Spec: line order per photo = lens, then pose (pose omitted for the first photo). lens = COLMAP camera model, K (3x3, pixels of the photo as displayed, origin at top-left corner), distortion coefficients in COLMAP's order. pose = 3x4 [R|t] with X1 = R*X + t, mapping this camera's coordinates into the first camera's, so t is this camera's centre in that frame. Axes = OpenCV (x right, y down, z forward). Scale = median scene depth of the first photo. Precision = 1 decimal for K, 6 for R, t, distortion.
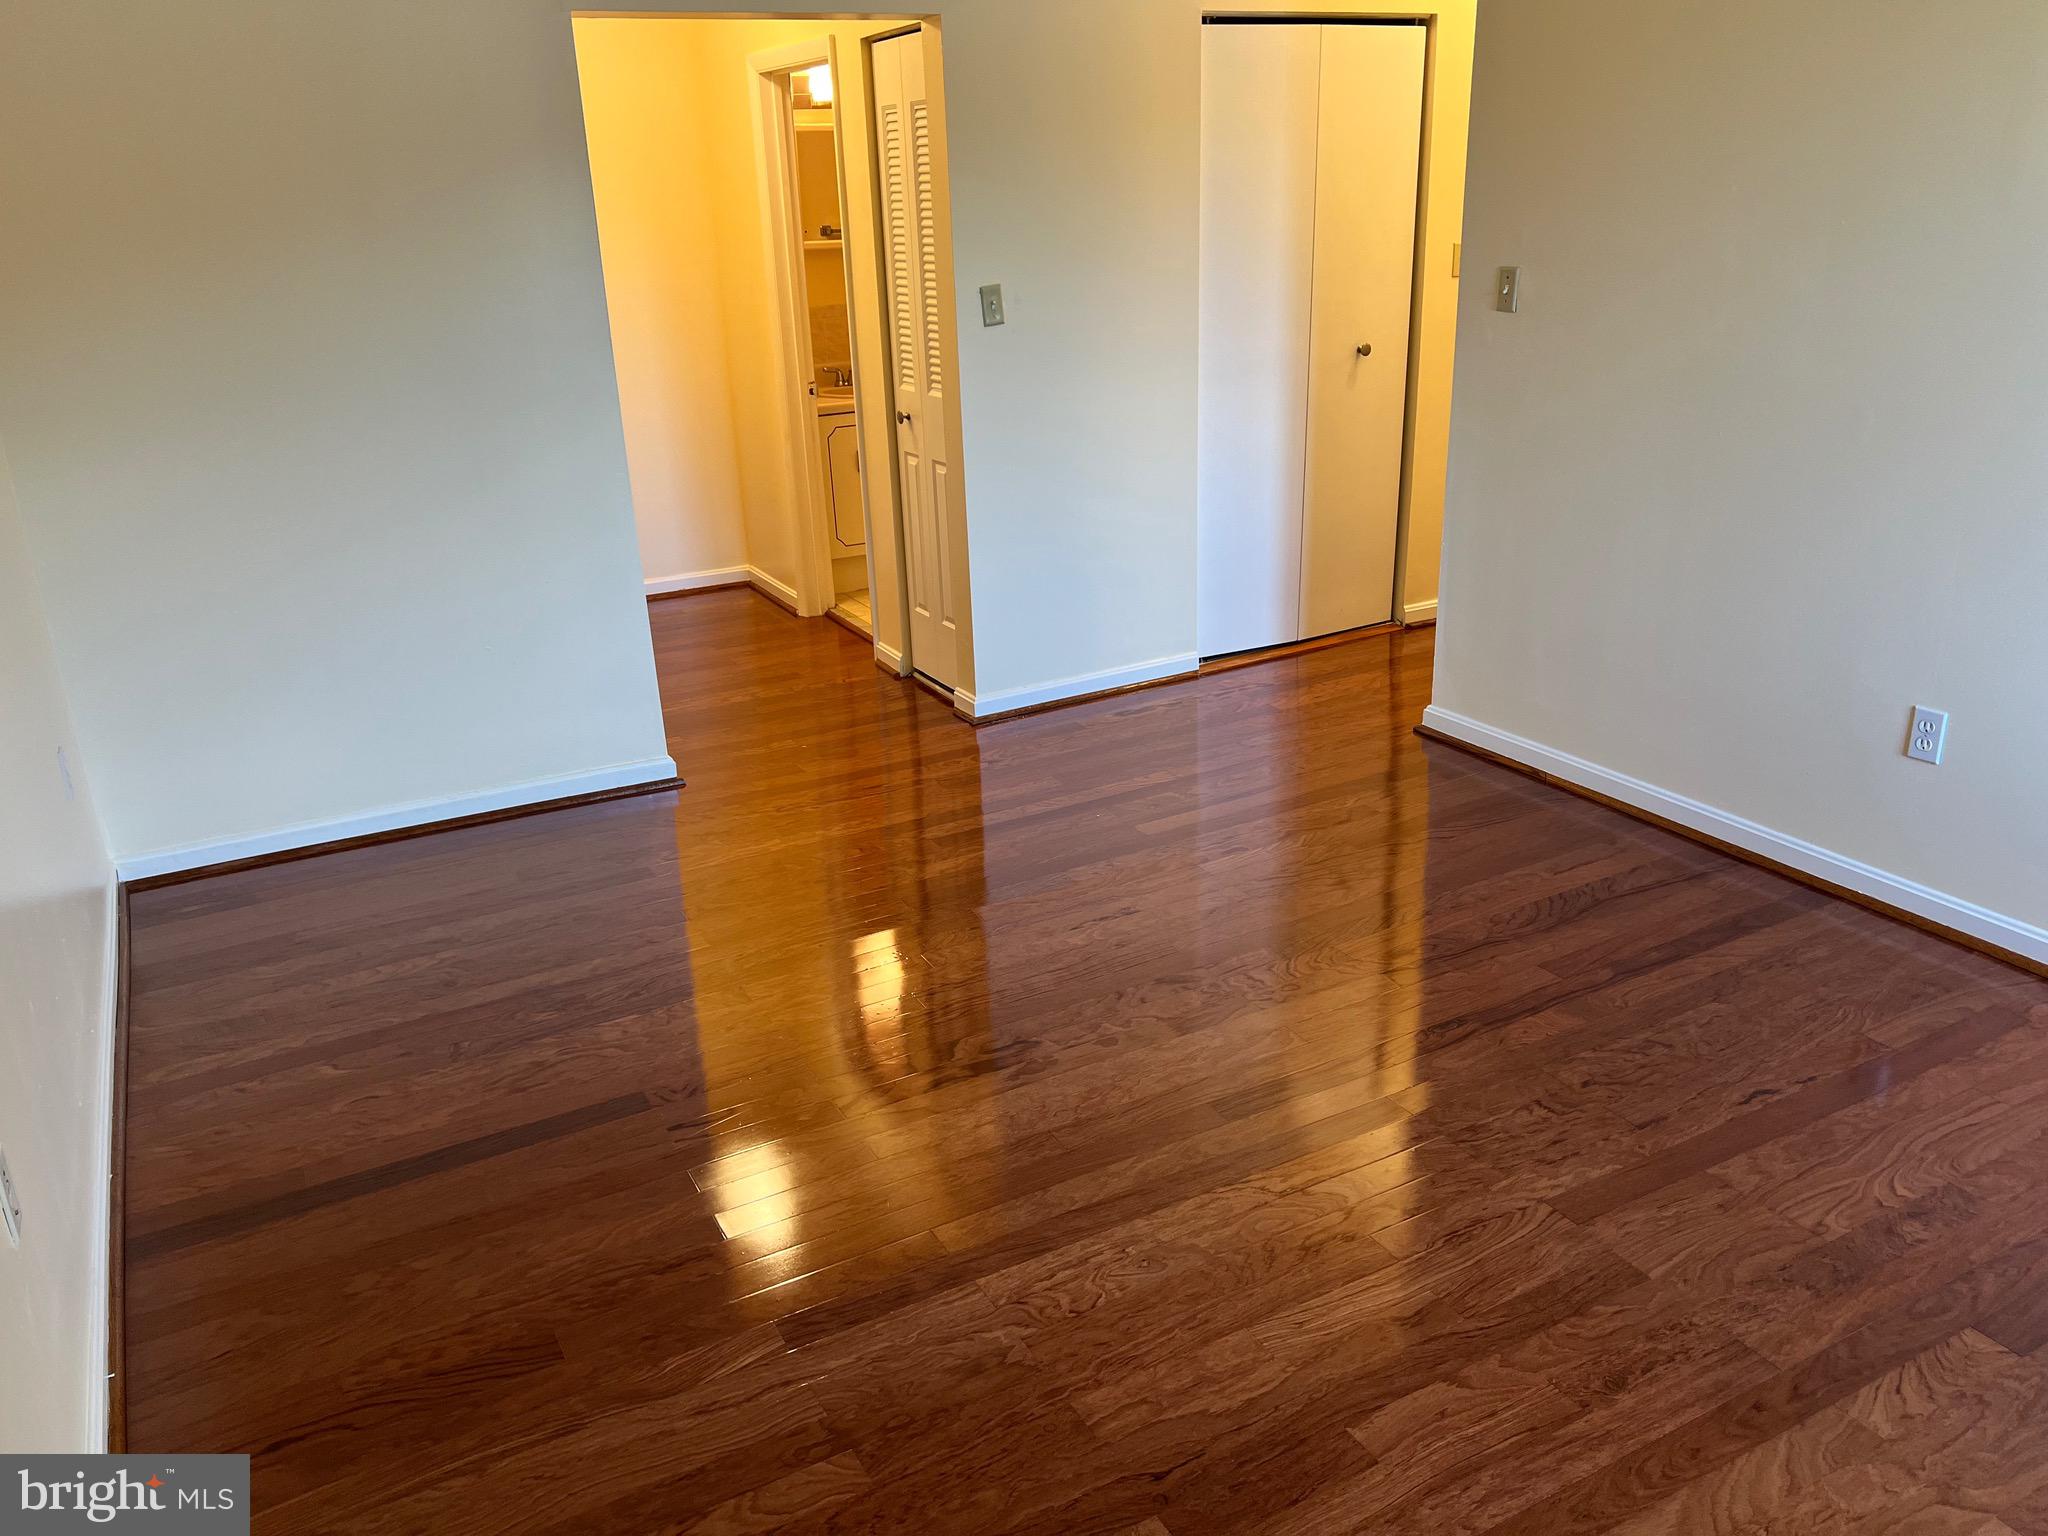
lens RADIAL K [[1551.3, 0, 1023.0], [0, 1551.3, 768.9], [0, 0, 1]] dist [0.054306, -0.016861]
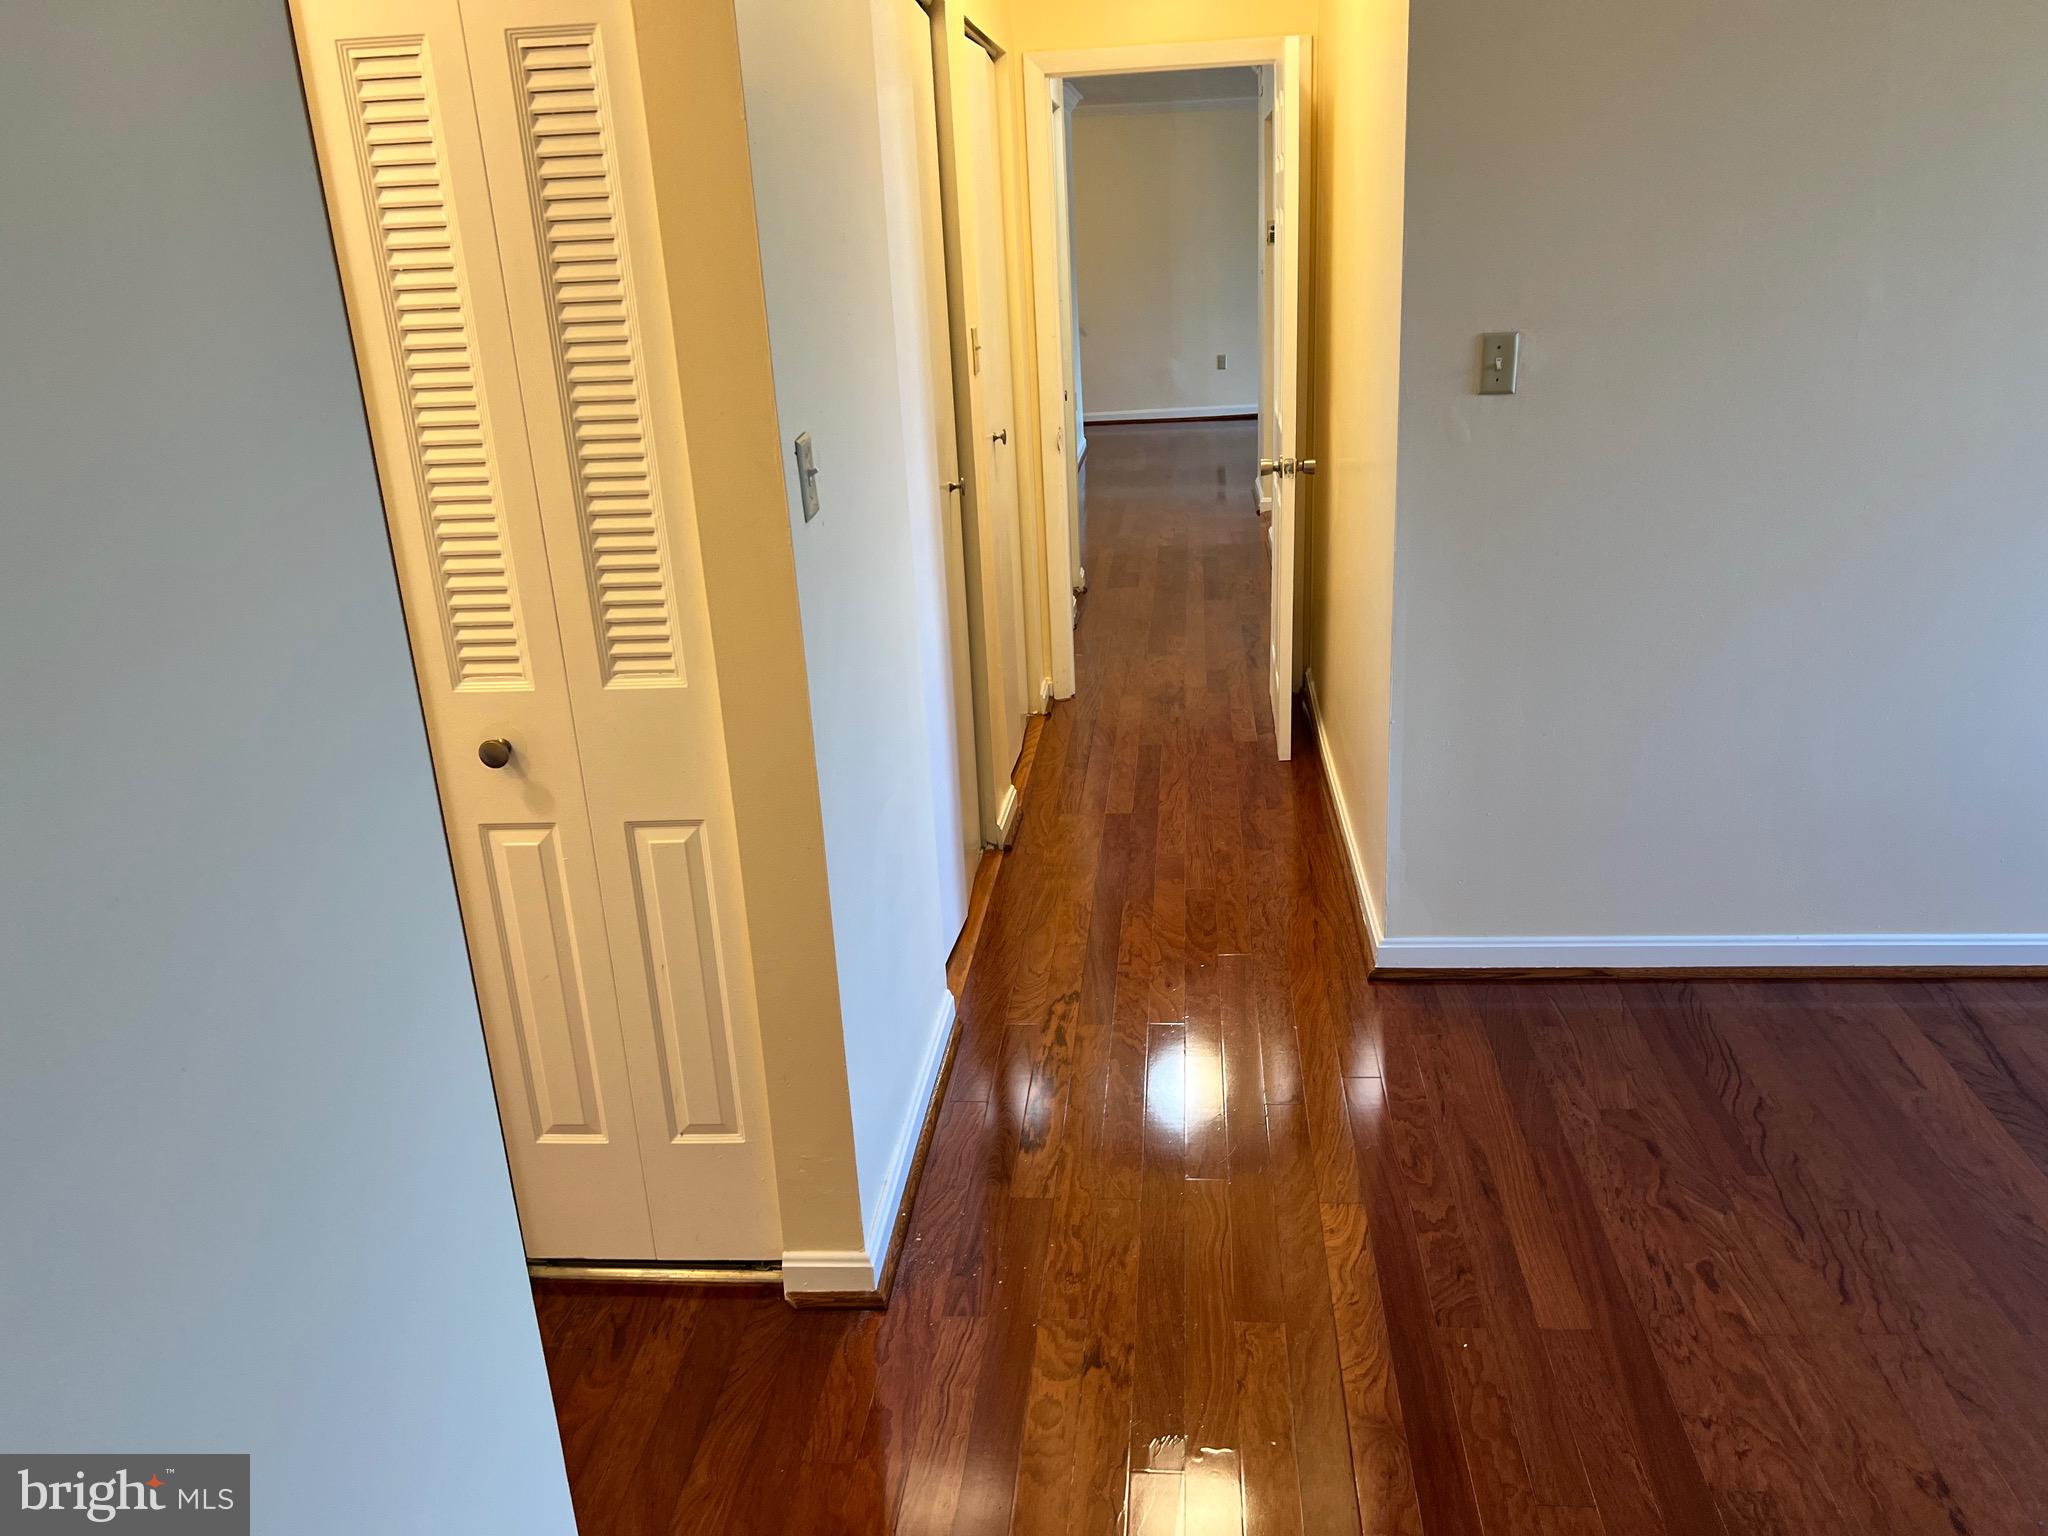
lens RADIAL K [[1551.3, 0, 1030.7], [0, 1551.3, 763.7], [0, 0, 1]] dist [0.054306, -0.016861]
pose [[0.546040, -0.263662, 0.795187, -0.426201], [0.319935, 0.942870, 0.092937, -0.266311], [-0.774263, 0.203661, 0.599199, 0.766850]]
